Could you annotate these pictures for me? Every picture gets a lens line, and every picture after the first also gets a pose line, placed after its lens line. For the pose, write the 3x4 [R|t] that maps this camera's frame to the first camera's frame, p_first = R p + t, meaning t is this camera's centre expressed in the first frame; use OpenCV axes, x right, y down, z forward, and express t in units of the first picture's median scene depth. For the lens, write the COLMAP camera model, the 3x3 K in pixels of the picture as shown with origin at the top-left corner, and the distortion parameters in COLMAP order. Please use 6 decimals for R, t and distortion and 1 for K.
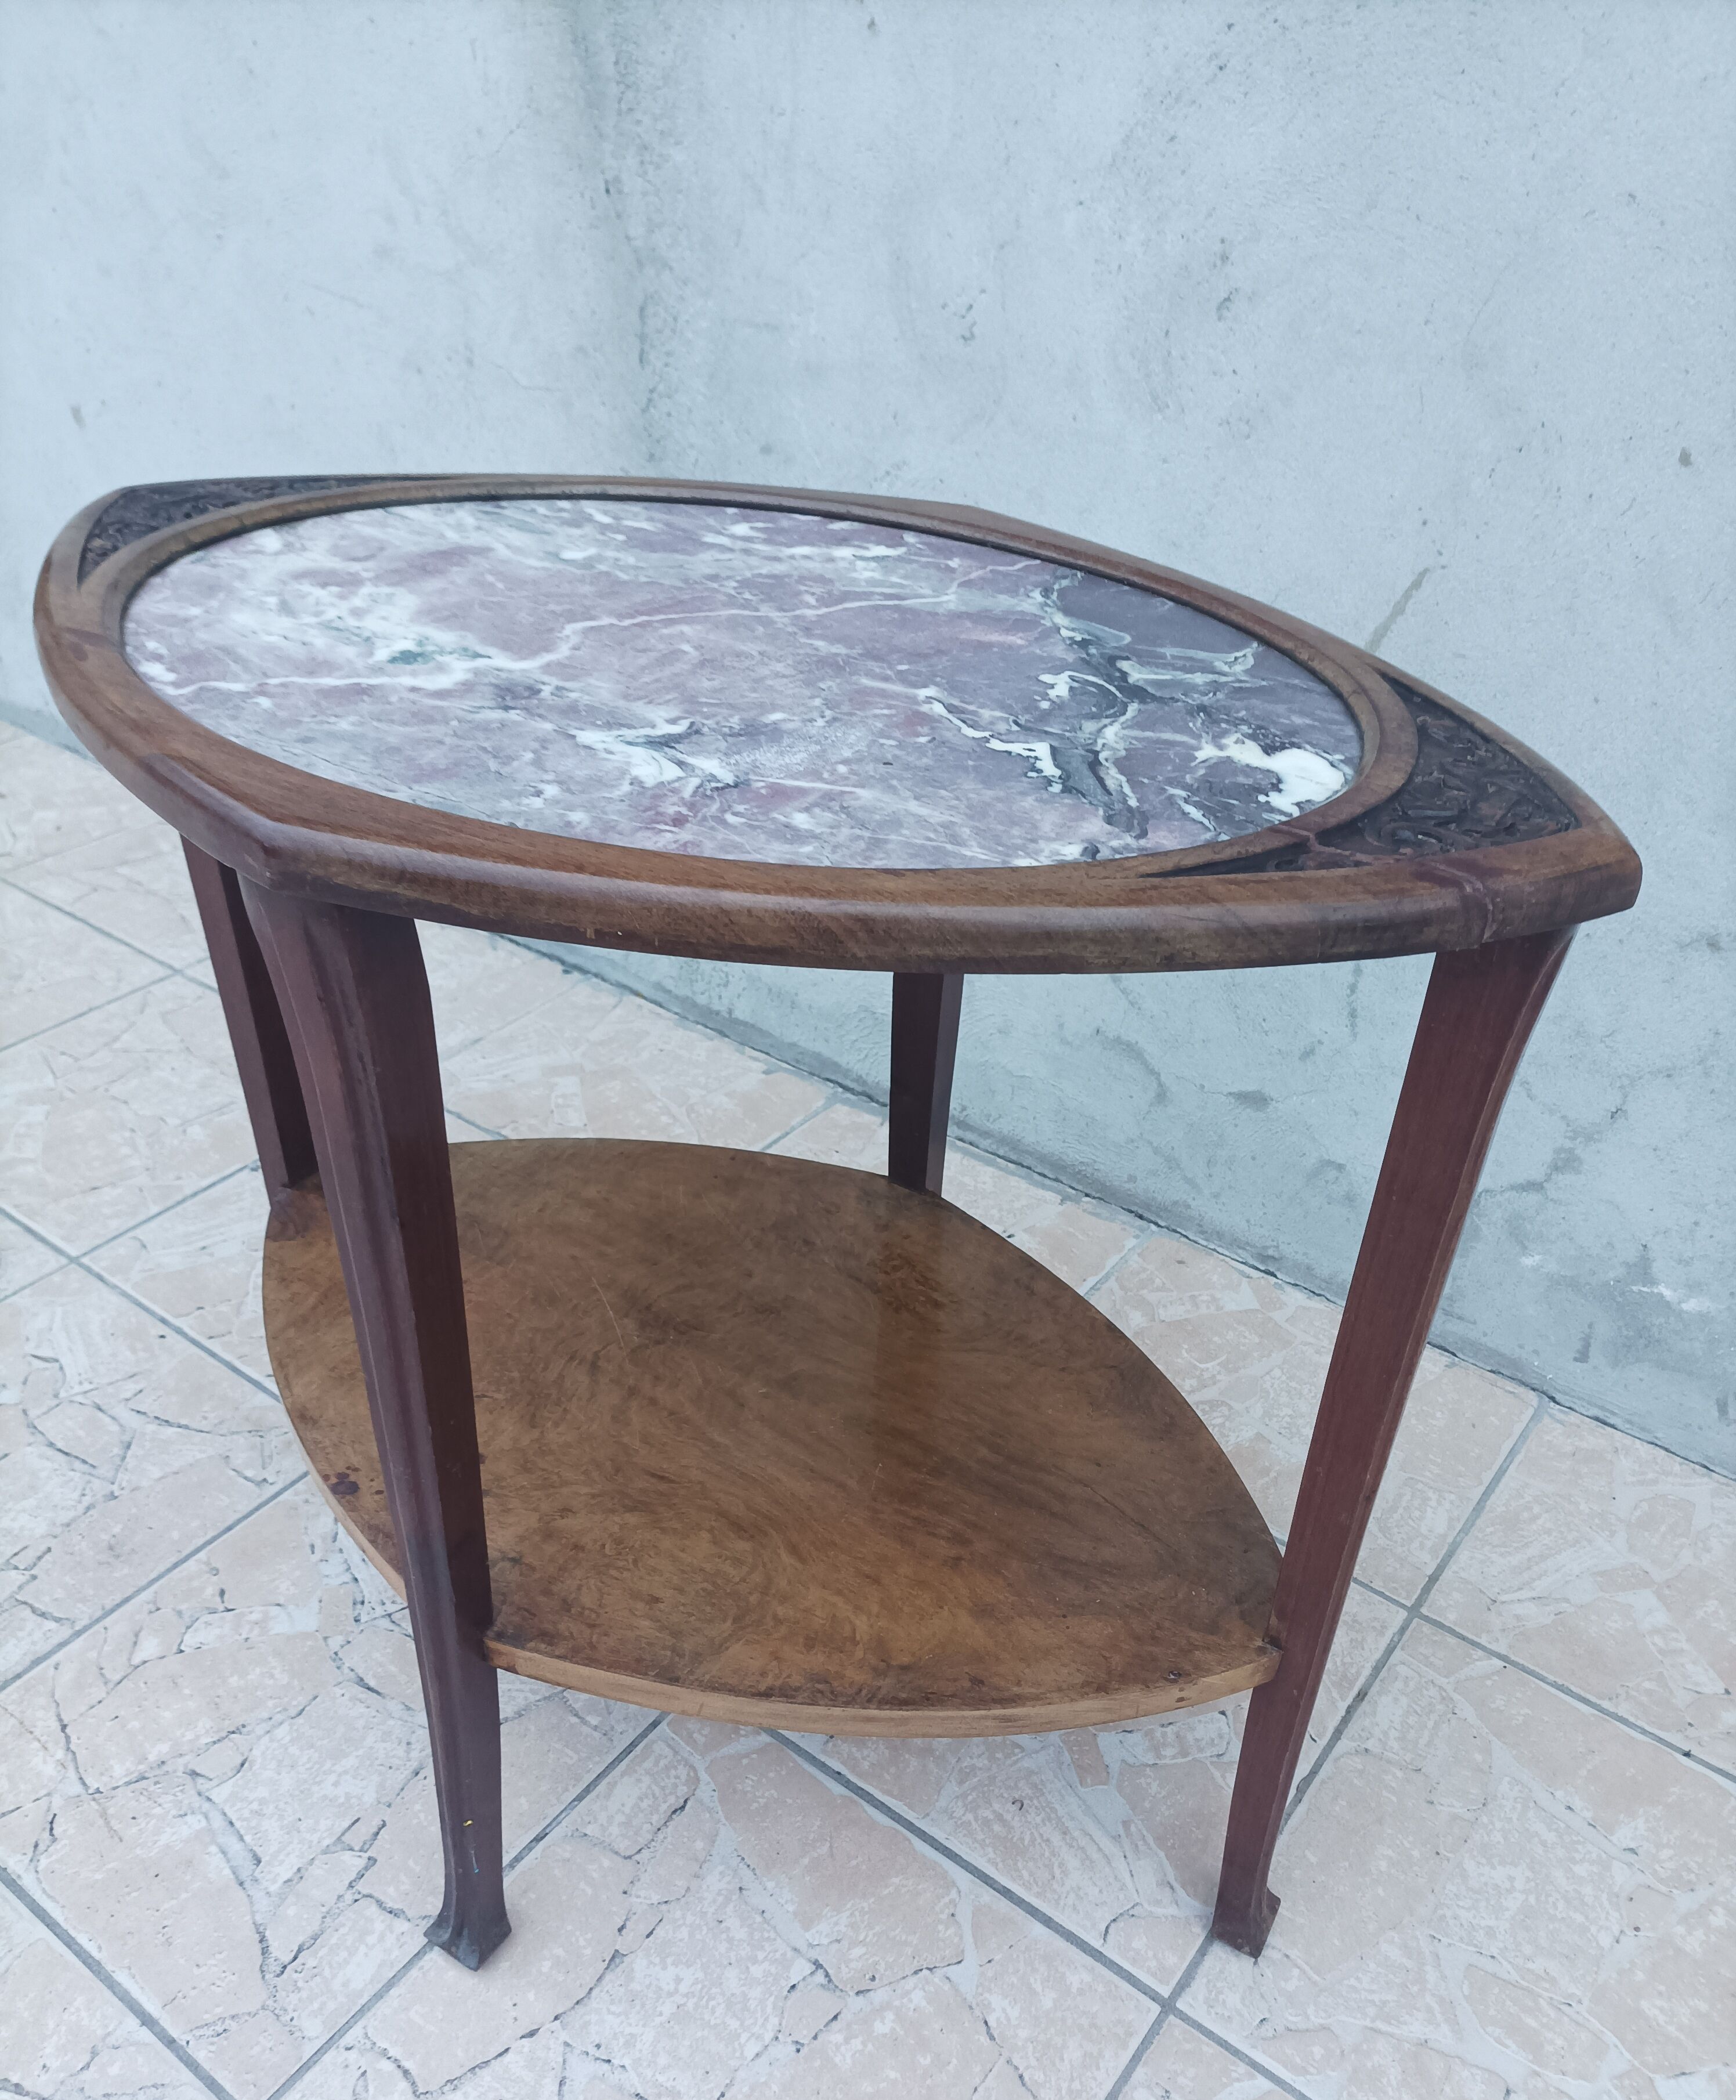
lens RADIAL K [[1724.0, 0, 870.4], [0, 1724.0, 1160.0], [0, 0, 1]] dist [0.023874, -0.019653]
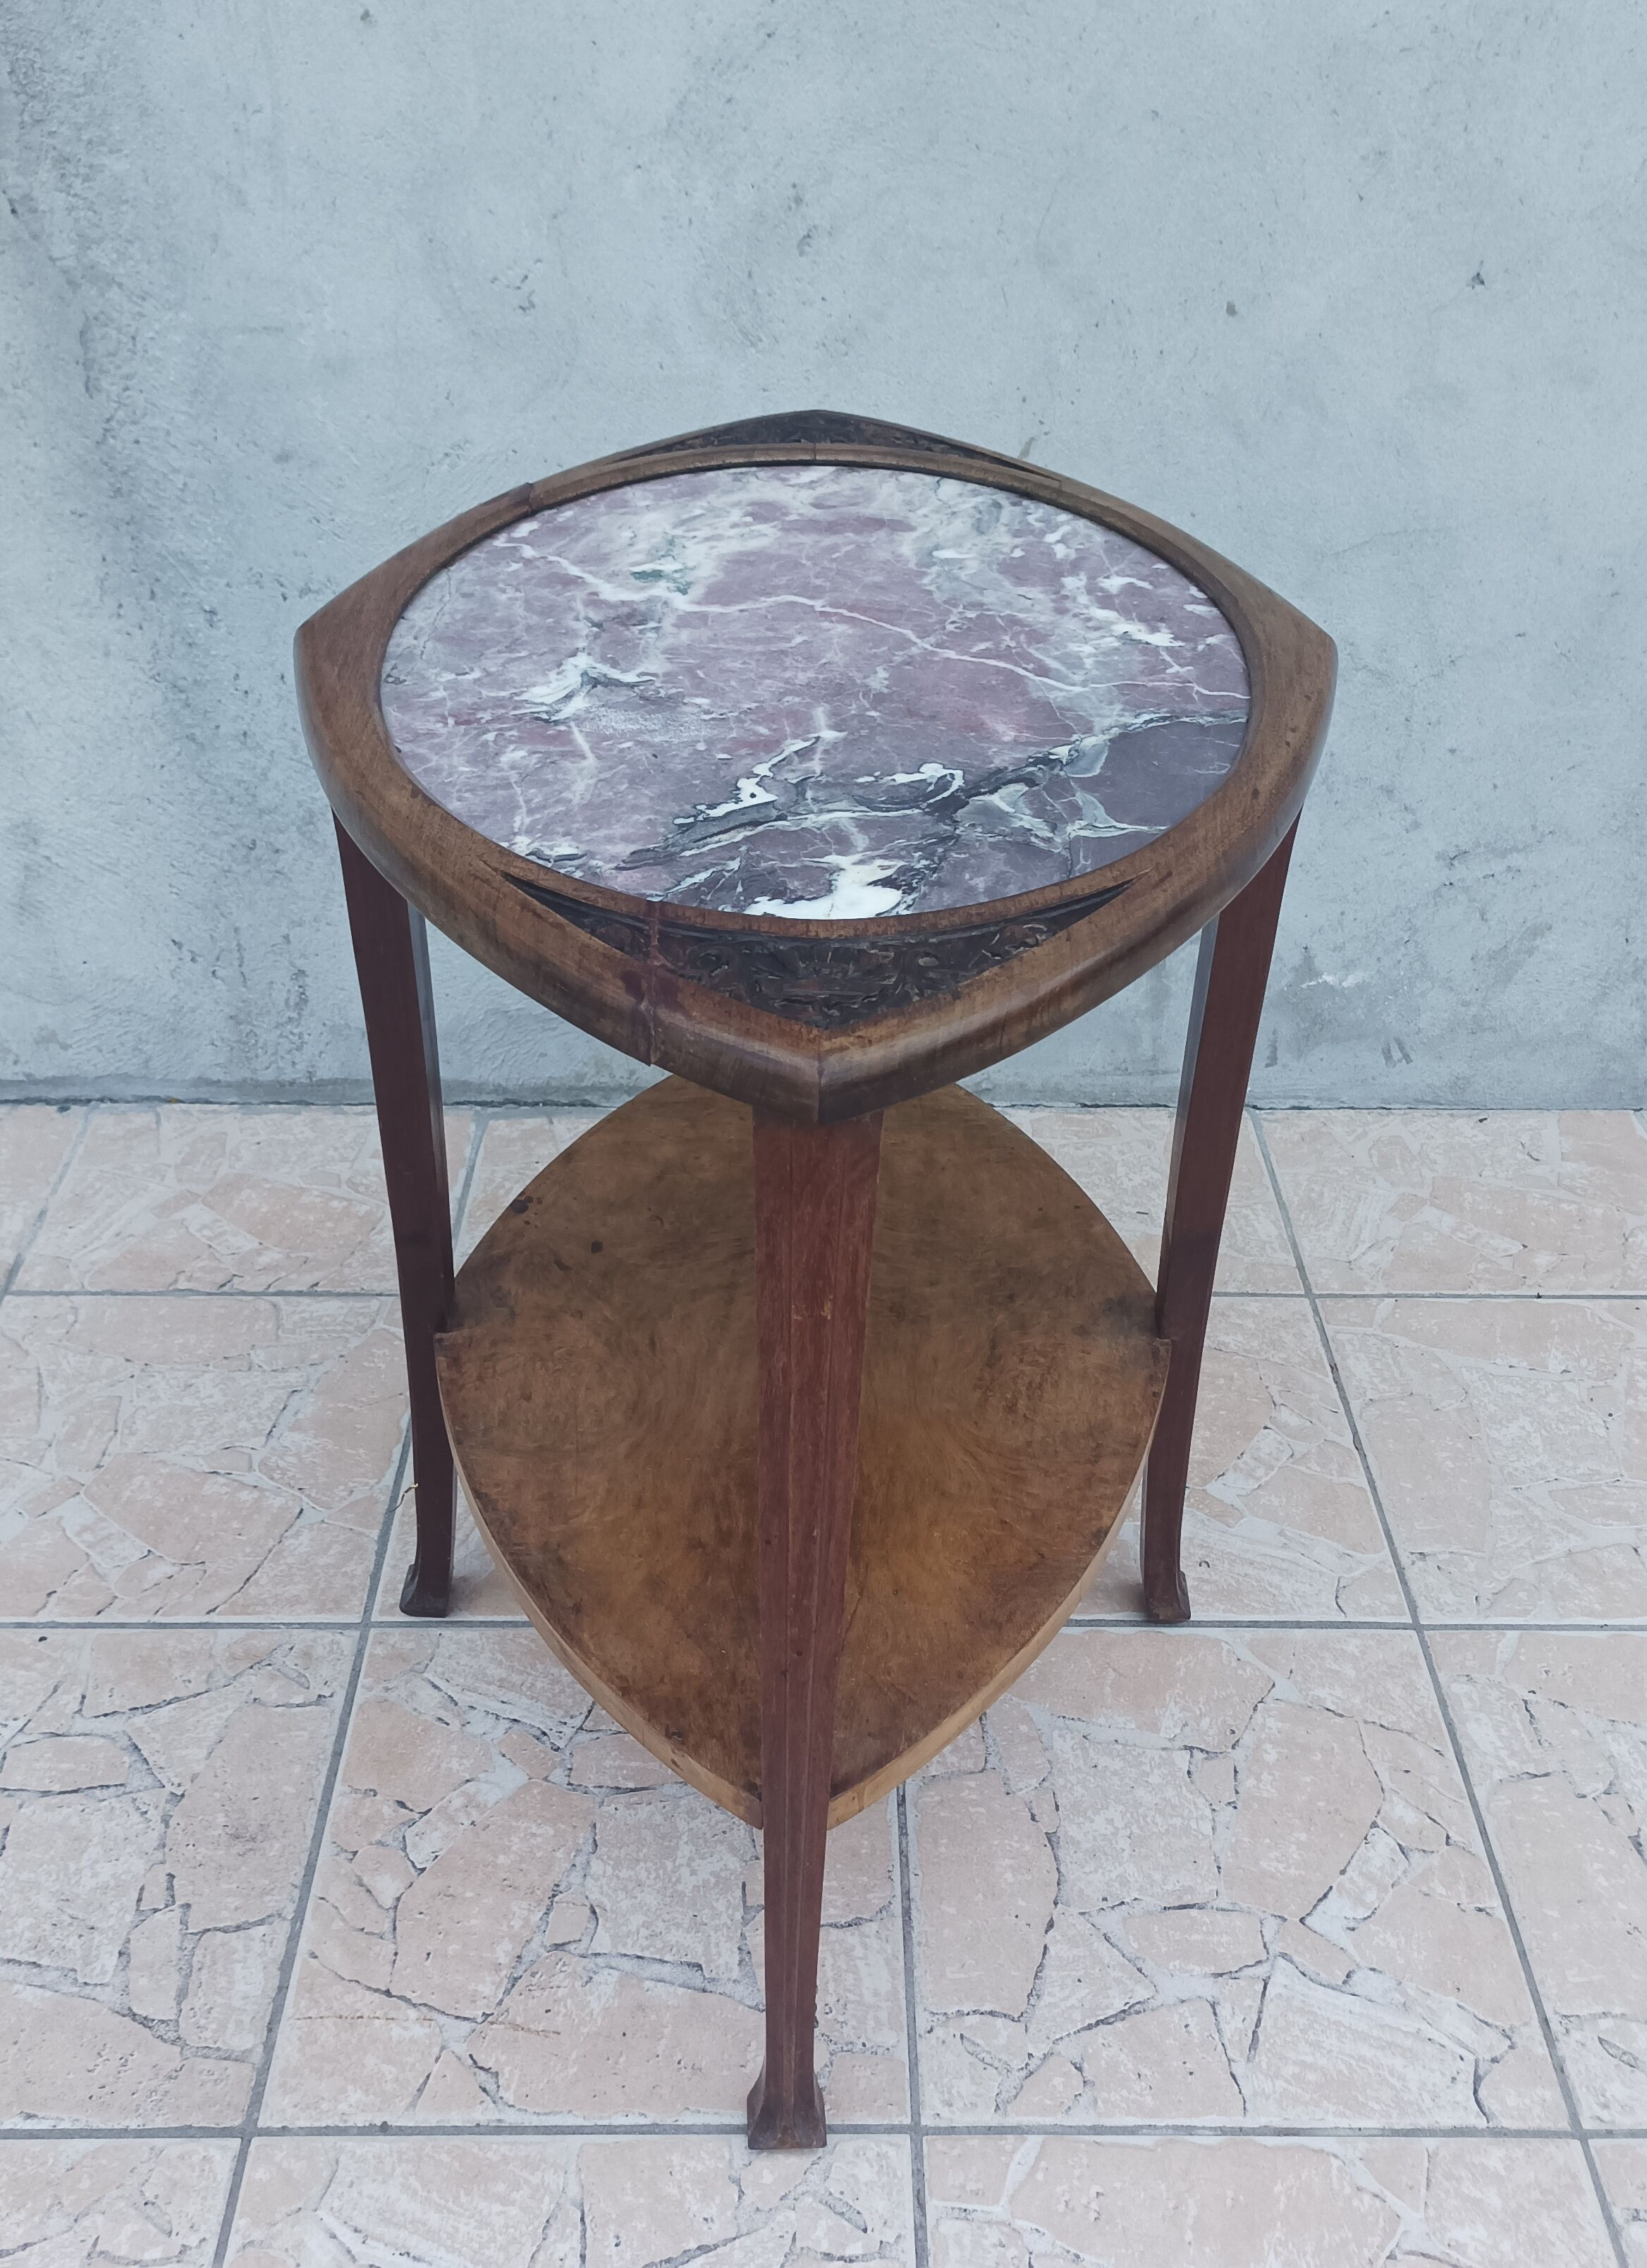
lens RADIAL K [[2079.0, 0, 818.9], [0, 2079.0, 1121.8], [0, 0, 1]] dist [0.030025, -0.025169]
pose [[0.797029, -0.356001, 0.487861, -0.608869], [0.364379, 0.927665, 0.081640, -0.085049], [-0.481636, 0.112697, 0.869095, -0.074862]]
